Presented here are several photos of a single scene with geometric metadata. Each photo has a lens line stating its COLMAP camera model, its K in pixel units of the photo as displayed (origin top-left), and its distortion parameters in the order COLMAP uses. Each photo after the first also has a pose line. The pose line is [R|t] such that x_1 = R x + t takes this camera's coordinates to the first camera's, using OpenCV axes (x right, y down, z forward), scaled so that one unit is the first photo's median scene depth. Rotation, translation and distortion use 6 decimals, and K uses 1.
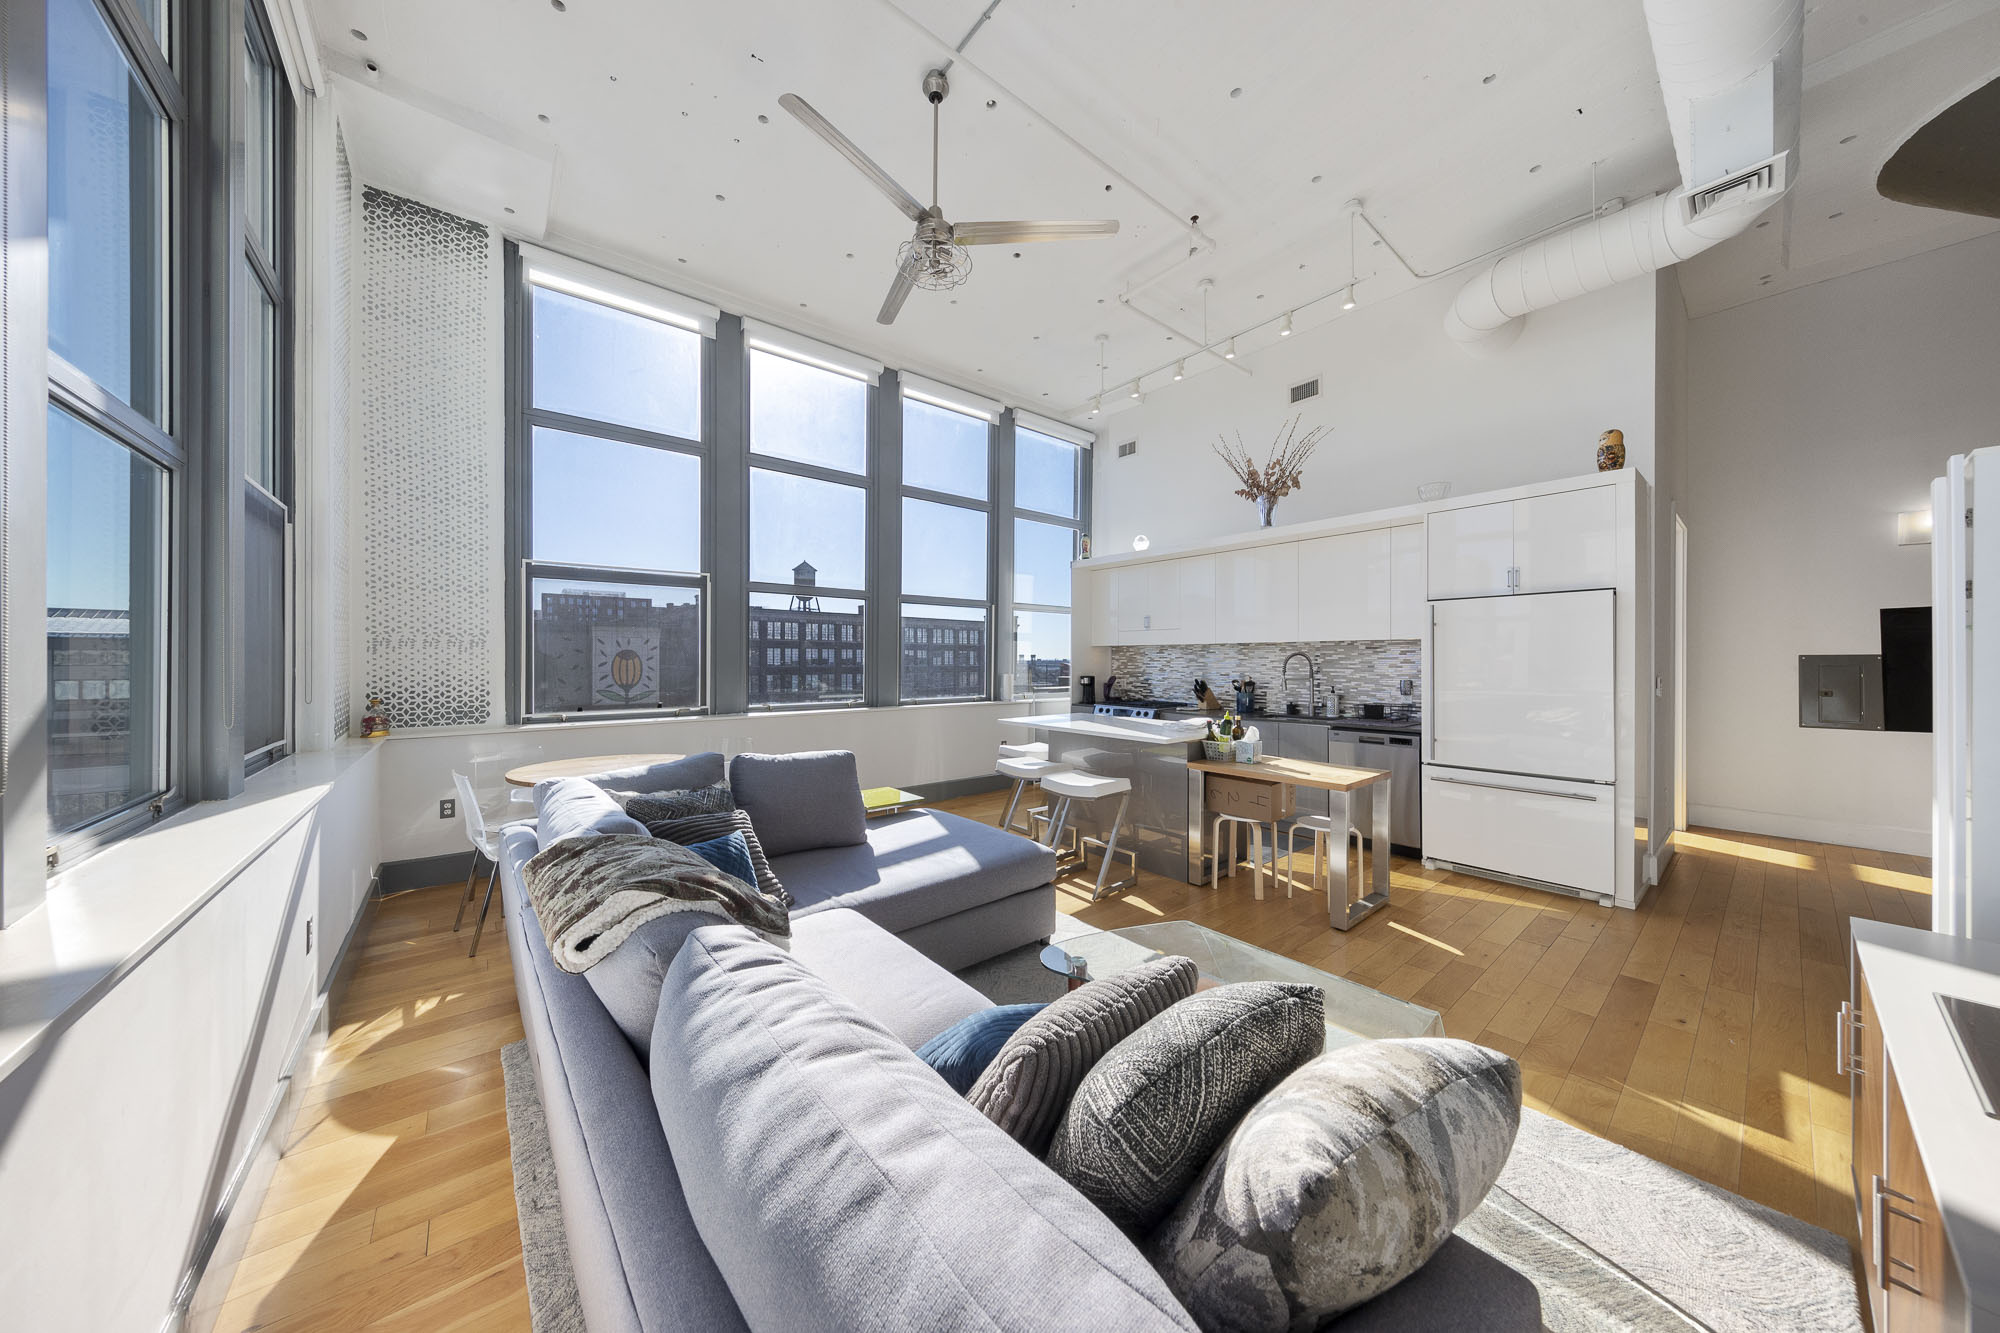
lens RADIAL K [[637.4, 0, 995.0], [0, 637.4, 661.6], [0, 0, 1]] dist [0.002139, -0.000596]
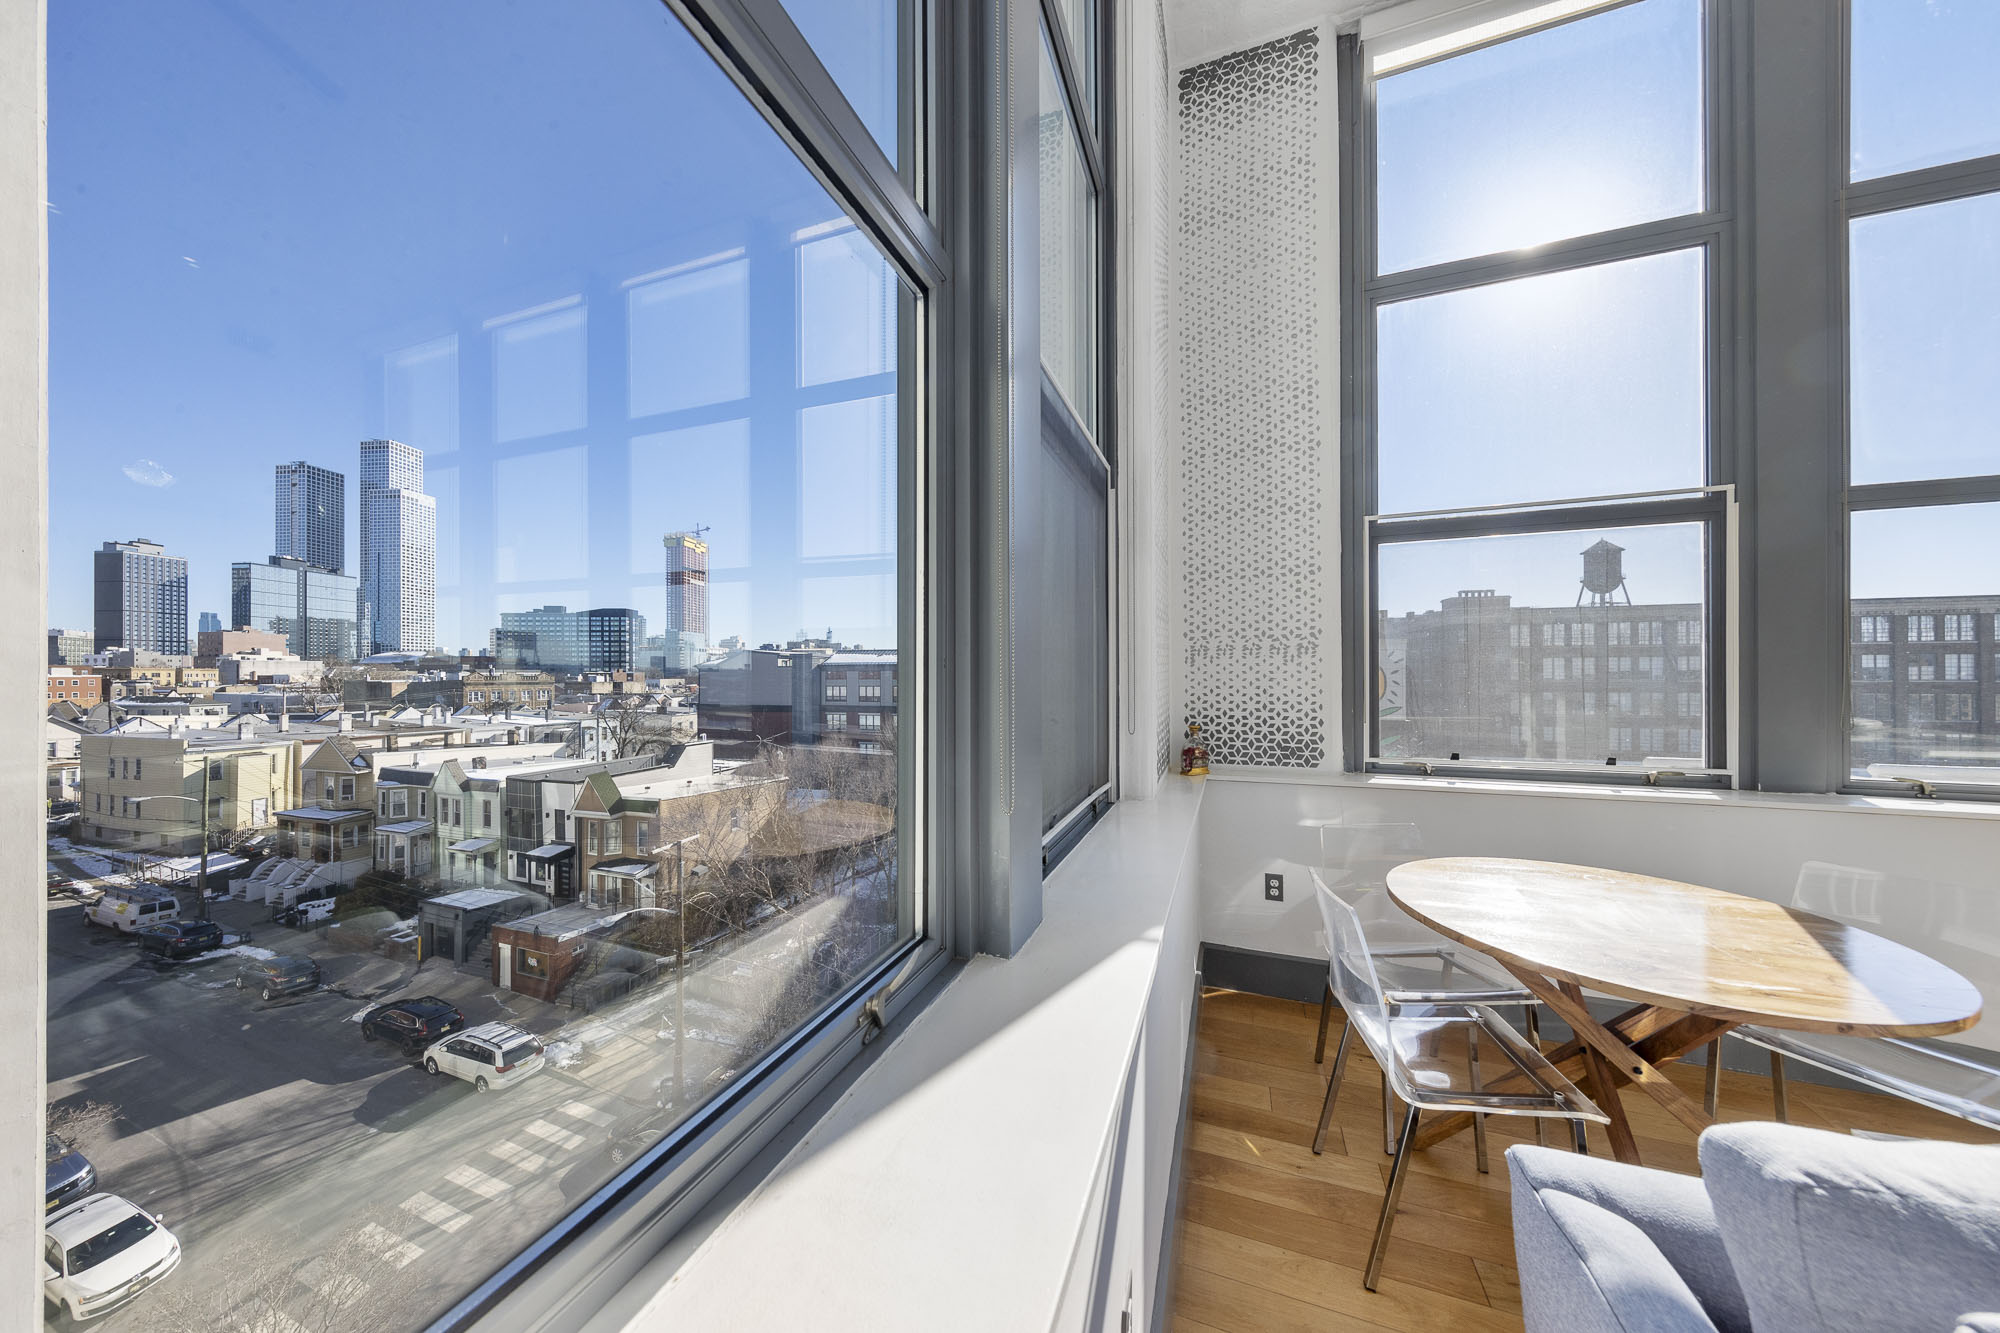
lens RADIAL K [[637.4, 0, 987.0], [0, 637.4, 671.0], [0, 0, 1]] dist [0.002139, -0.000596]
pose [[0.495343, -0.008976, -0.868651, -0.301296], [0.002847, 0.999958, -0.008709, 0.000063], [0.868693, 0.001841, 0.495348, 0.284360]]
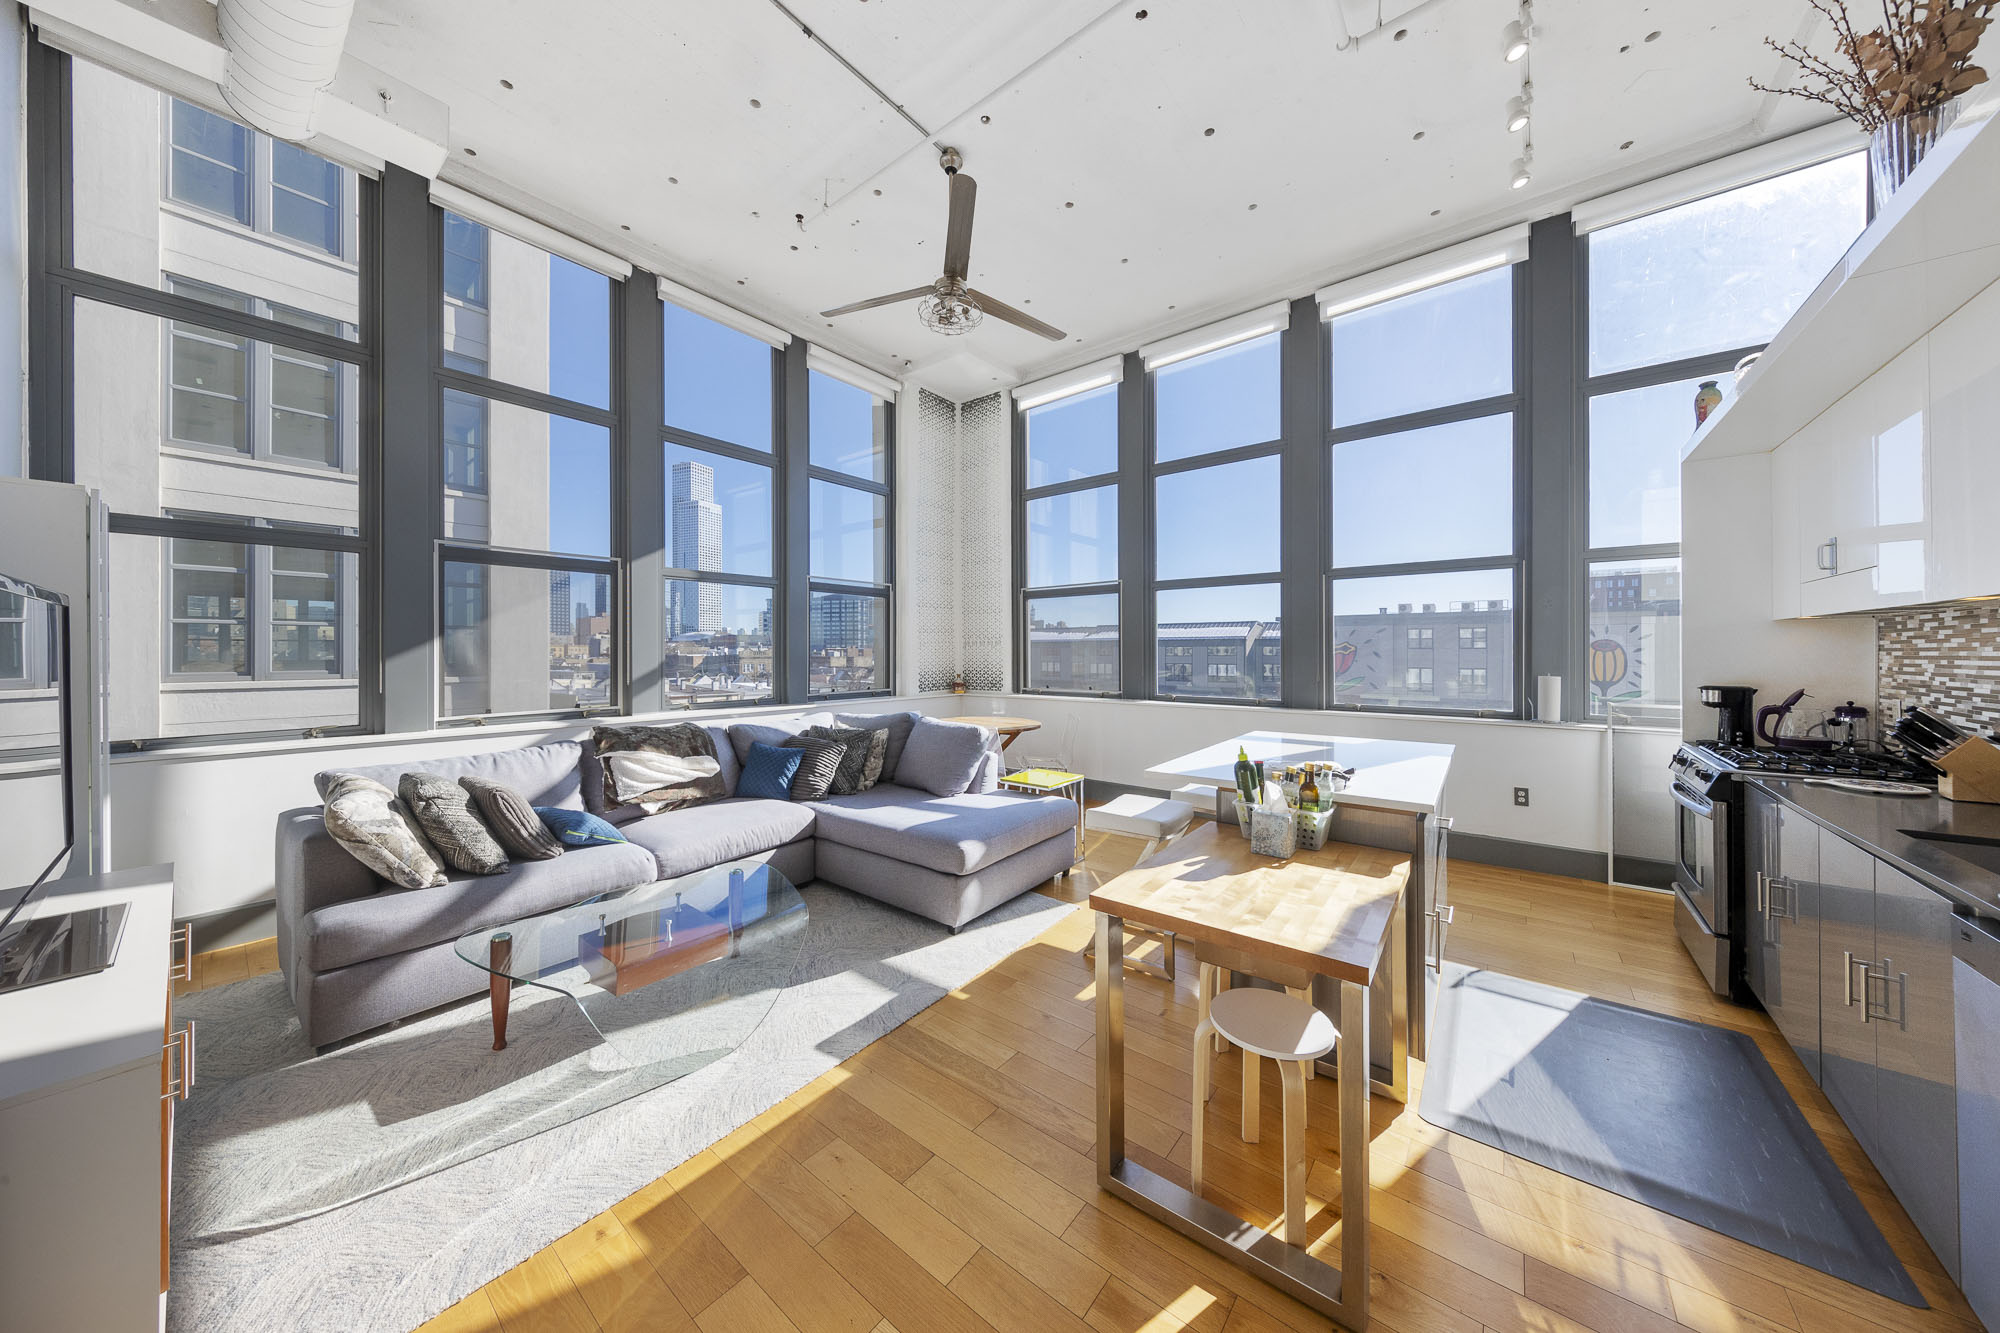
lens RADIAL K [[637.4, 0, 998.7], [0, 637.4, 651.8], [0, 0, 1]] dist [0.002139, -0.000596]
pose [[0.212855, -0.001952, -0.977082, 0.631500], [-0.000819, 0.999997, -0.002176, -0.001017], [0.977084, 0.001263, 0.212852, 0.497321]]
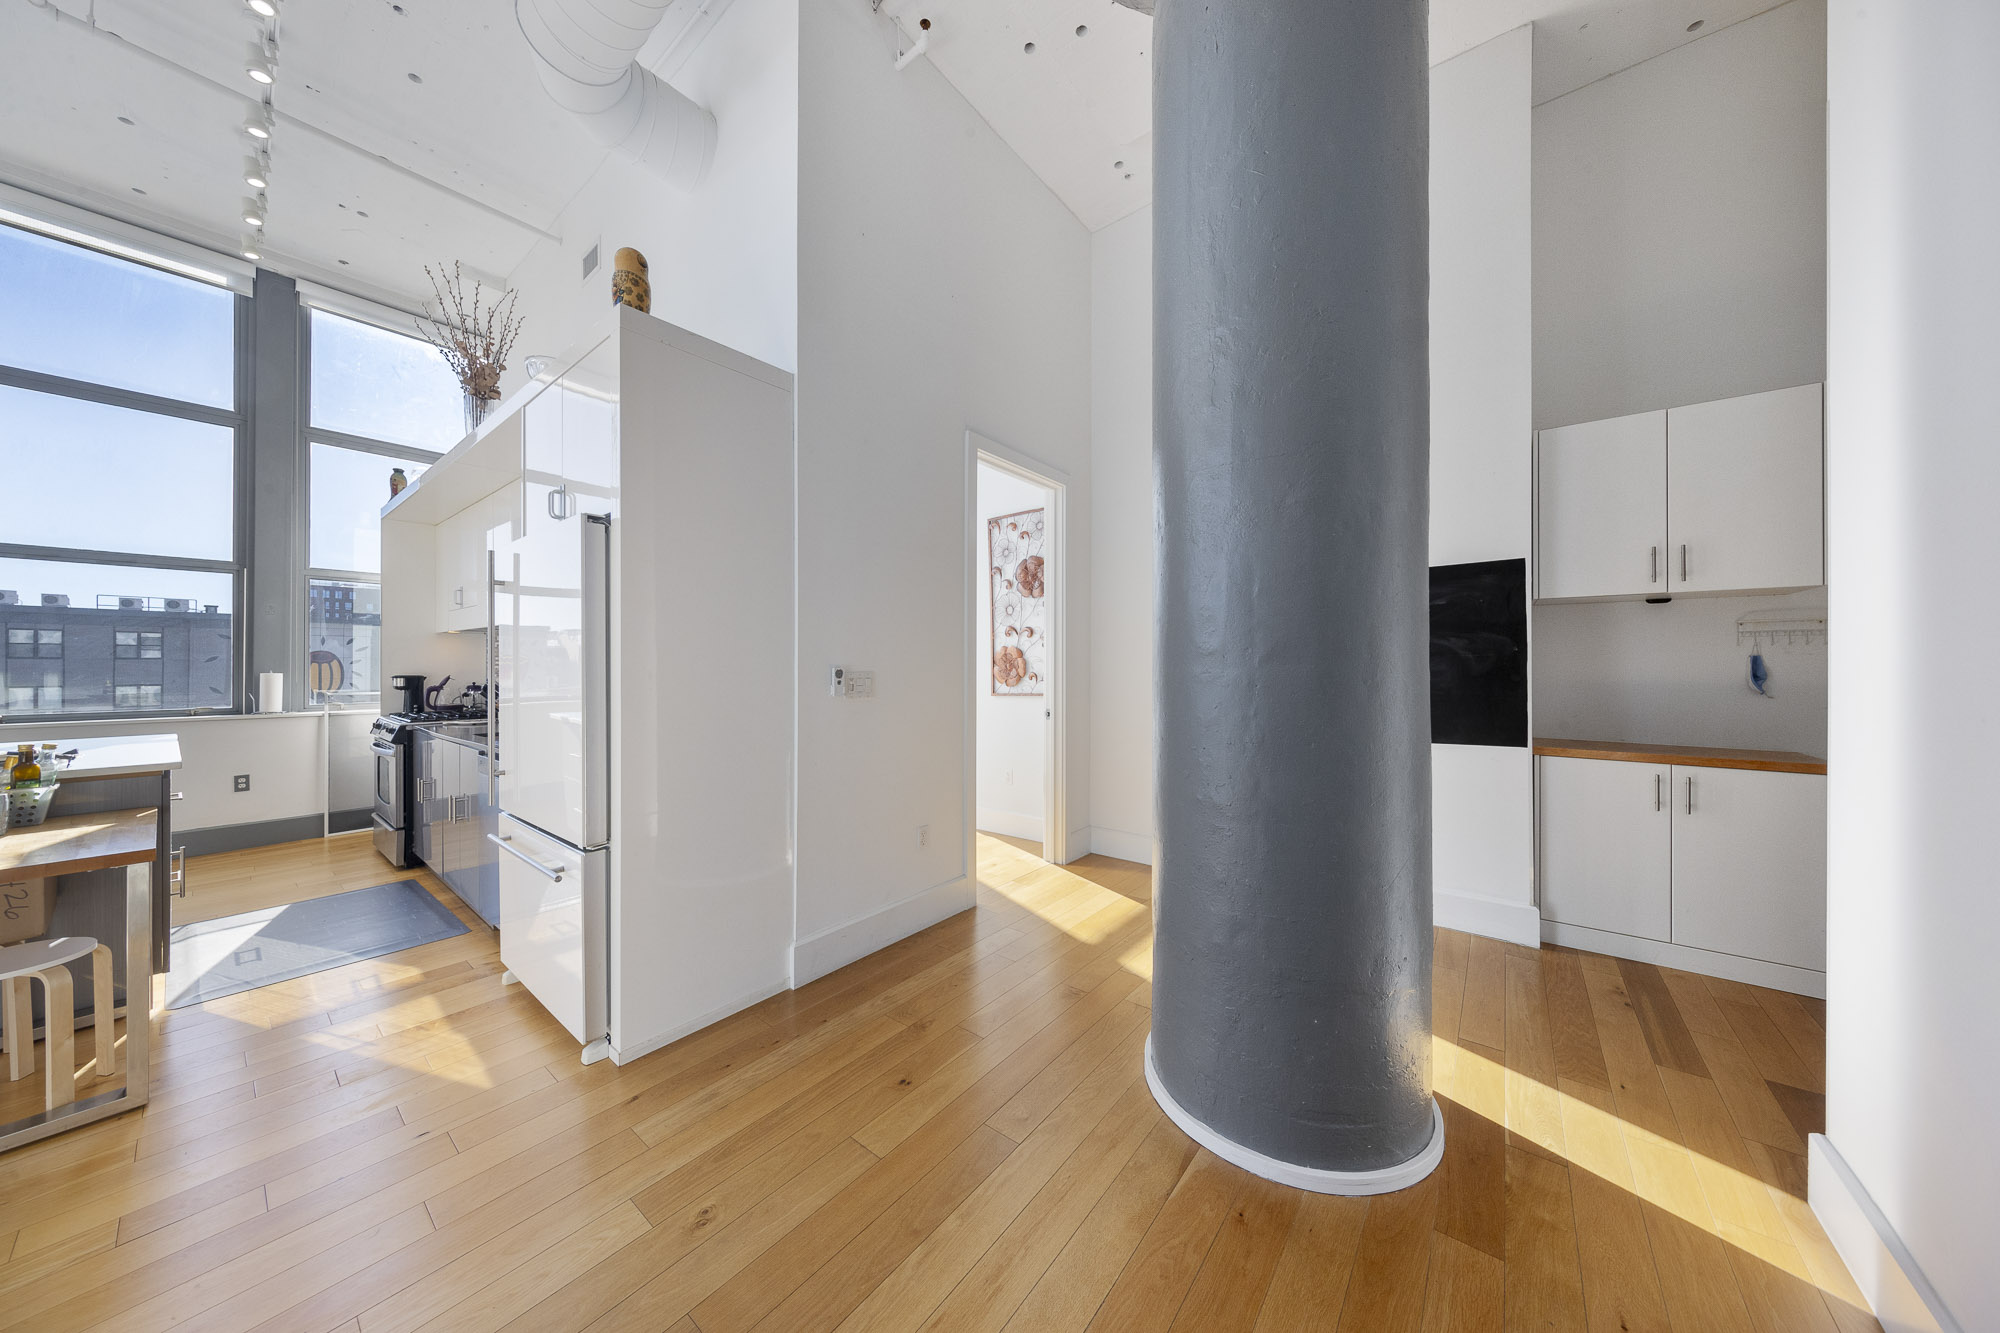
lens RADIAL K [[637.4, 0, 1000.0], [0, 637.4, 661.1], [0, 0, 1]] dist [0.002139, -0.000596]
pose [[0.975905, -0.000136, 0.218194, 0.808661], [0.001779, 0.999972, -0.007333, 0.017425], [-0.218187, 0.007545, 0.975878, 0.232247]]
